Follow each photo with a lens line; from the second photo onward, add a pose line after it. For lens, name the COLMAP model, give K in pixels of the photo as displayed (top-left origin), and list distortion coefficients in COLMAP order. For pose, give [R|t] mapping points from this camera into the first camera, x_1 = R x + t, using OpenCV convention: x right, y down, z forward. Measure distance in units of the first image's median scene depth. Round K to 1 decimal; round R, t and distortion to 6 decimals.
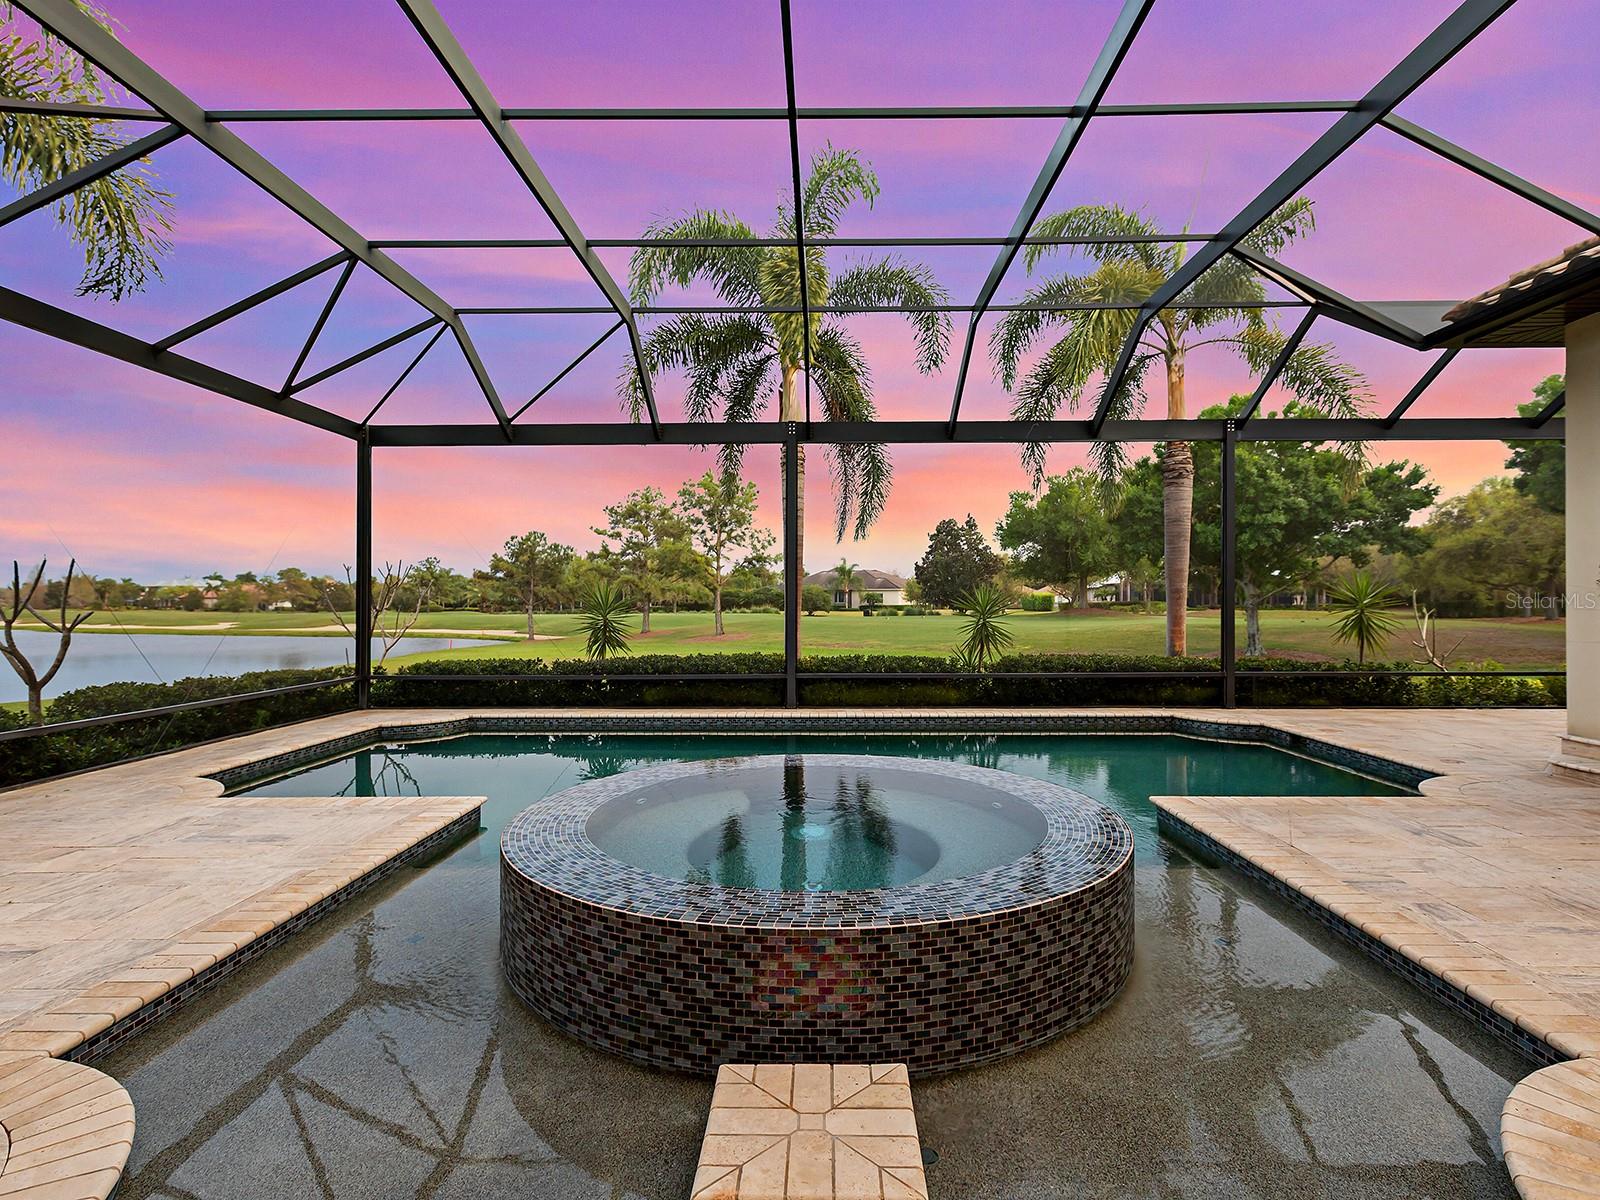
lens RADIAL K [[811.4, 0, 800.0], [0, 811.4, 600.0], [0, 0, 1]] dist [-0.001562, -0.000279]
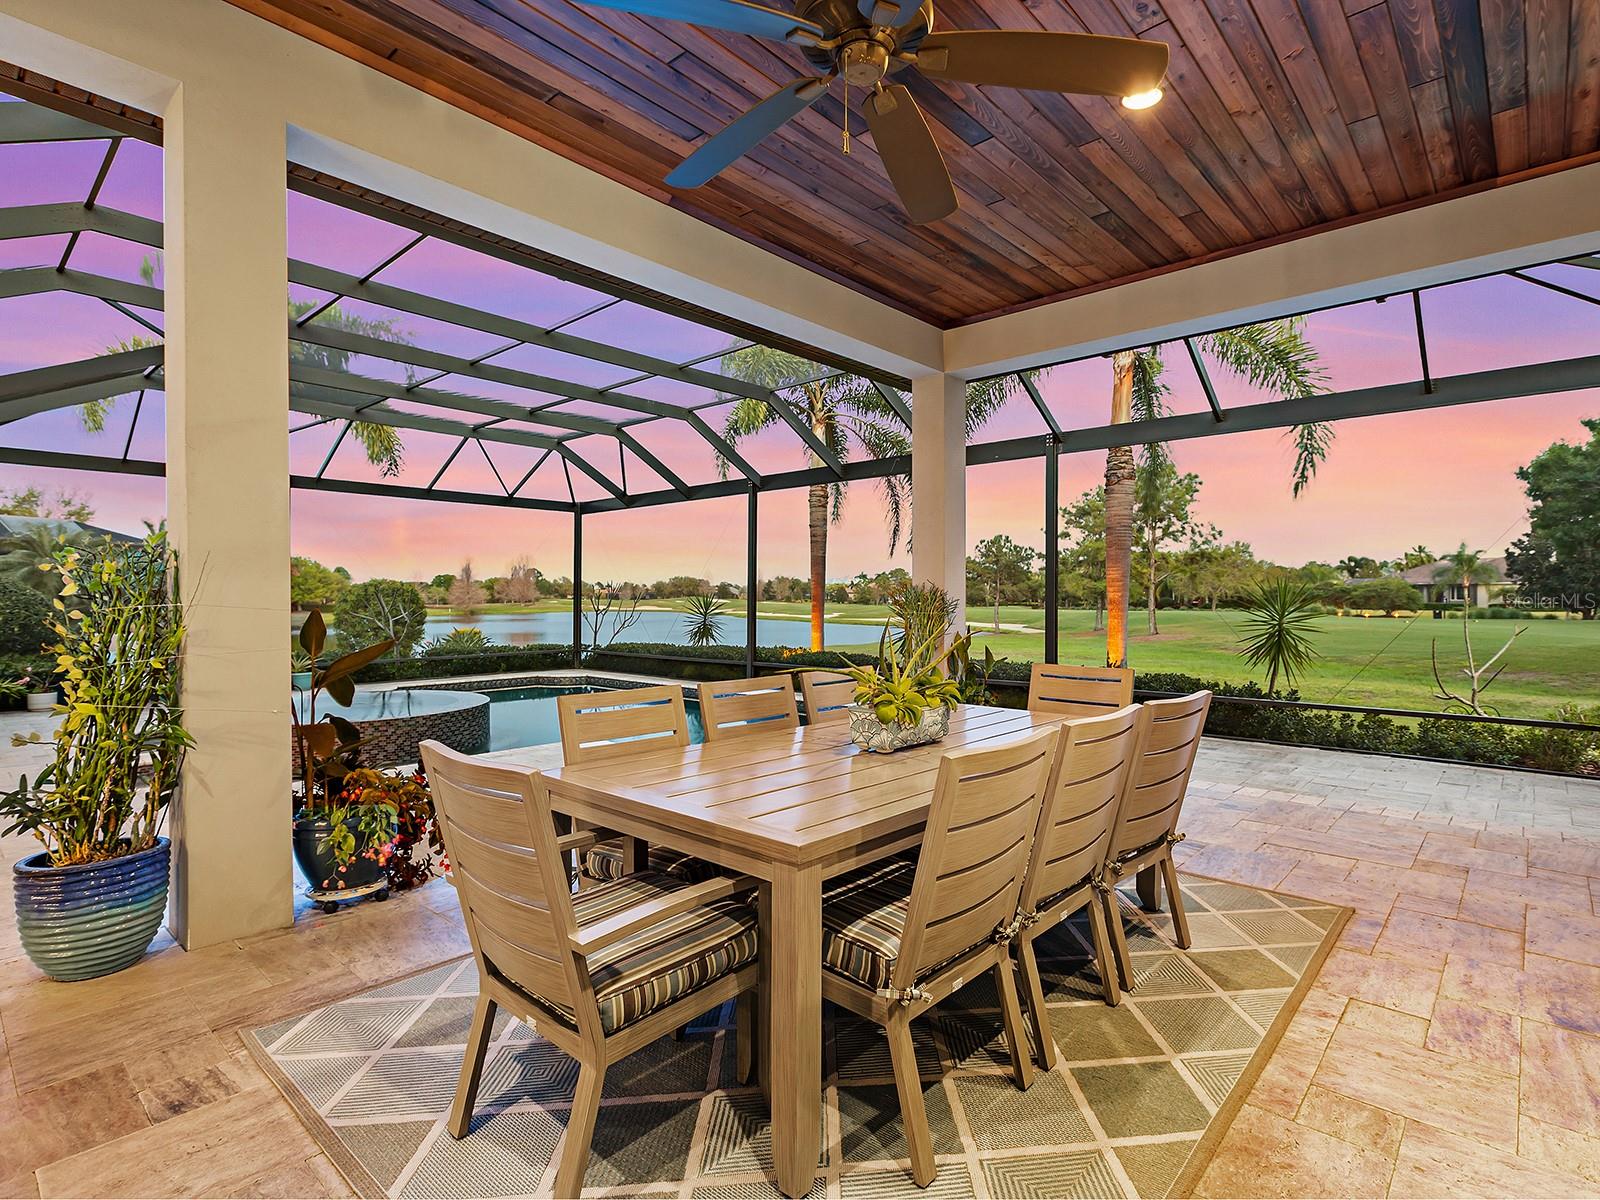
lens RADIAL K [[797.0, 0, 804.5], [0, 797.0, 605.4], [0, 0, 1]] dist [0.000599, 0.000303]
pose [[0.752357, 0.010152, -0.658677, 0.442922], [-0.000729, 0.999893, 0.014579, -0.011425], [0.658755, -0.010488, 0.752284, 0.022381]]
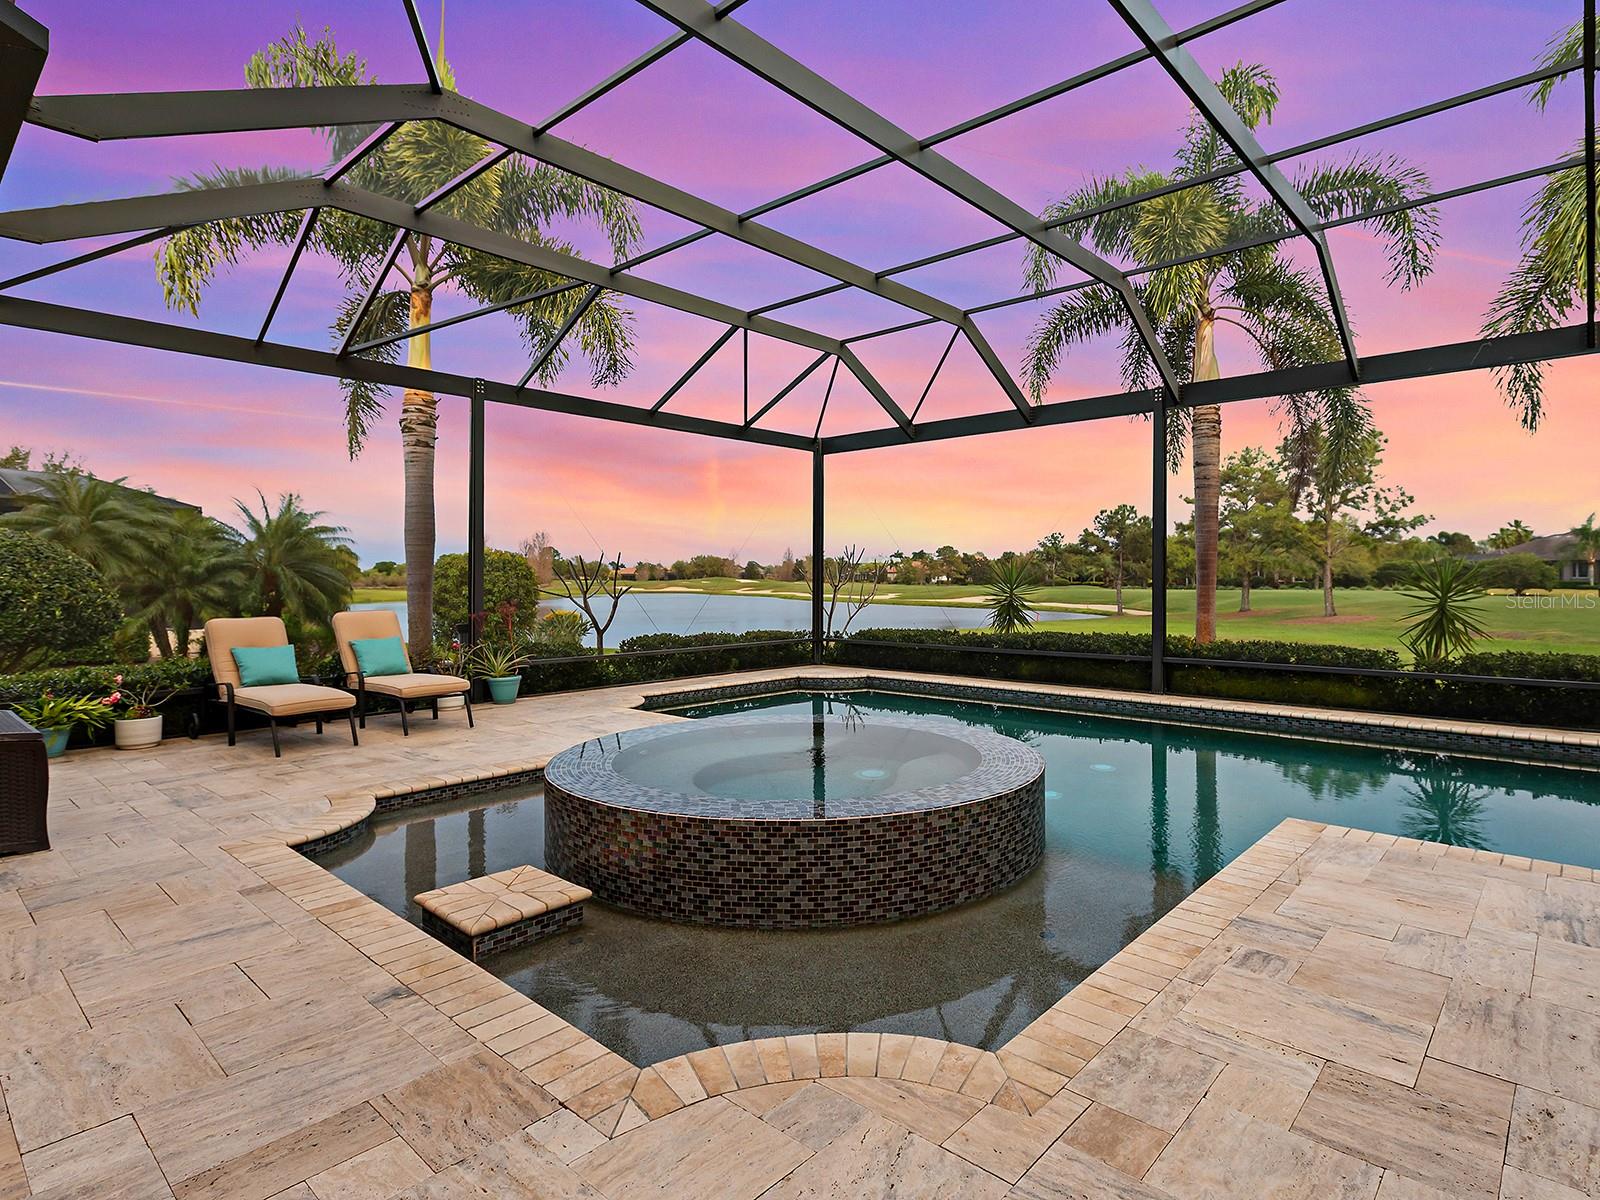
lens RADIAL K [[842.7, 0, 843.9], [0, 842.7, 596.2], [0, 0, 1]] dist [0.001743, 0.000712]
pose [[0.766790, 0.015592, -0.641708, 0.158224], [0.001458, 0.999660, 0.026032, -0.002511], [0.641896, -0.020896, 0.766507, 0.010353]]
